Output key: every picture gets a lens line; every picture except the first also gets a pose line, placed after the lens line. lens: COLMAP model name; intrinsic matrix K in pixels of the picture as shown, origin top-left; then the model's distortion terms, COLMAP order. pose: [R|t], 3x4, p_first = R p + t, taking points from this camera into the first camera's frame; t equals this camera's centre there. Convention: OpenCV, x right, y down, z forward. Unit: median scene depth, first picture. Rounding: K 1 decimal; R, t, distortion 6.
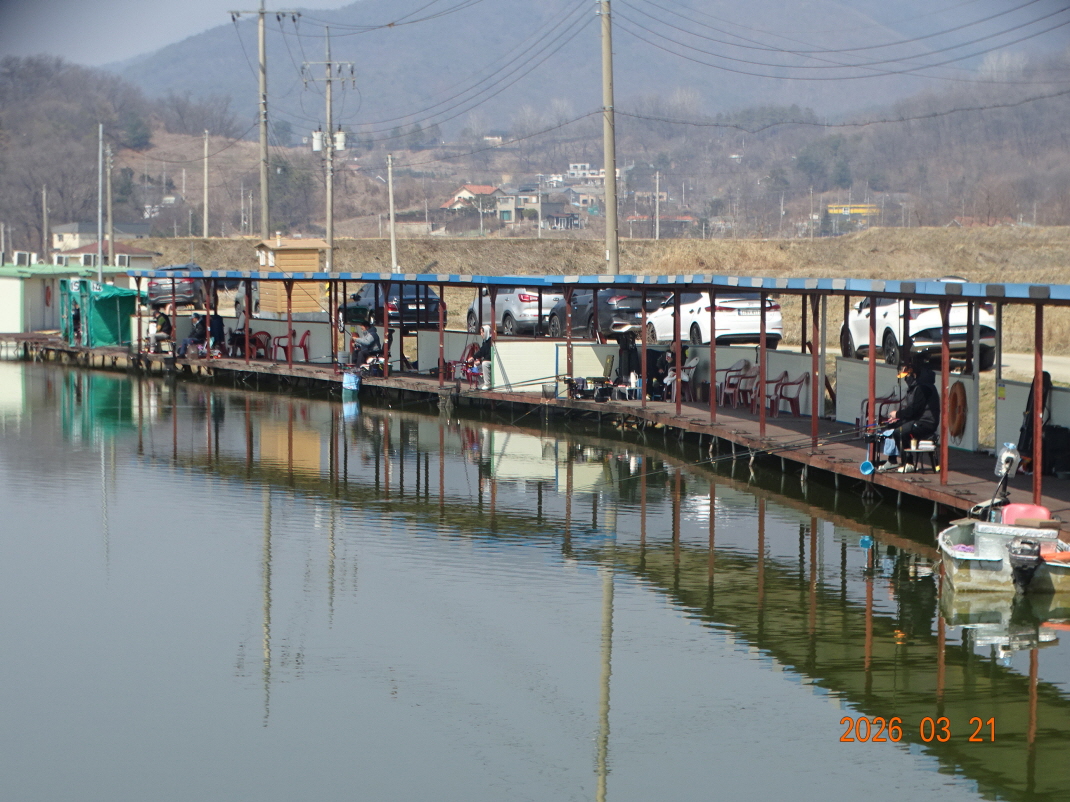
lens RADIAL K [[1066.3, 0, 534.7], [0, 1066.3, 397.3], [0, 0, 1]] dist [0.009756, 0.000000]
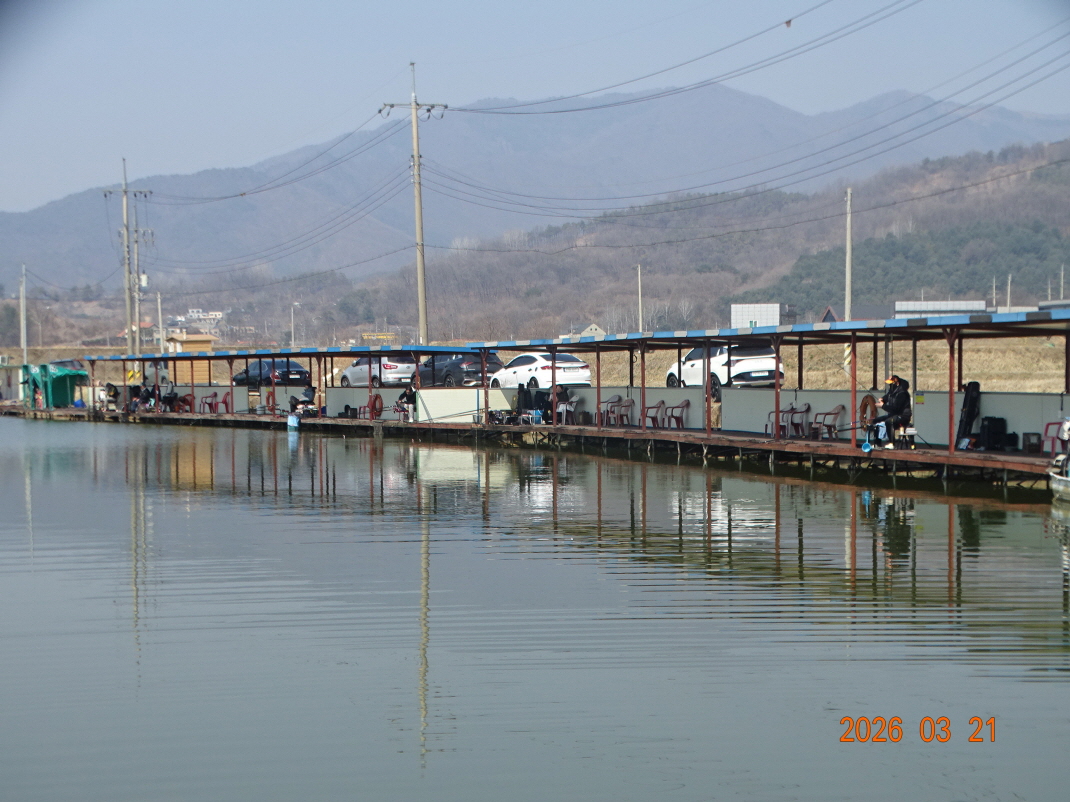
lens RADIAL K [[718.9, 0, 535.7], [0, 718.9, 407.2], [0, 0, 1]] dist [-0.005257, 0.000308]
pose [[0.999017, -0.014766, 0.041792, 0.327901], [0.015430, 0.999759, -0.015615, -0.035653], [-0.041552, 0.016244, 0.999004, -0.038203]]
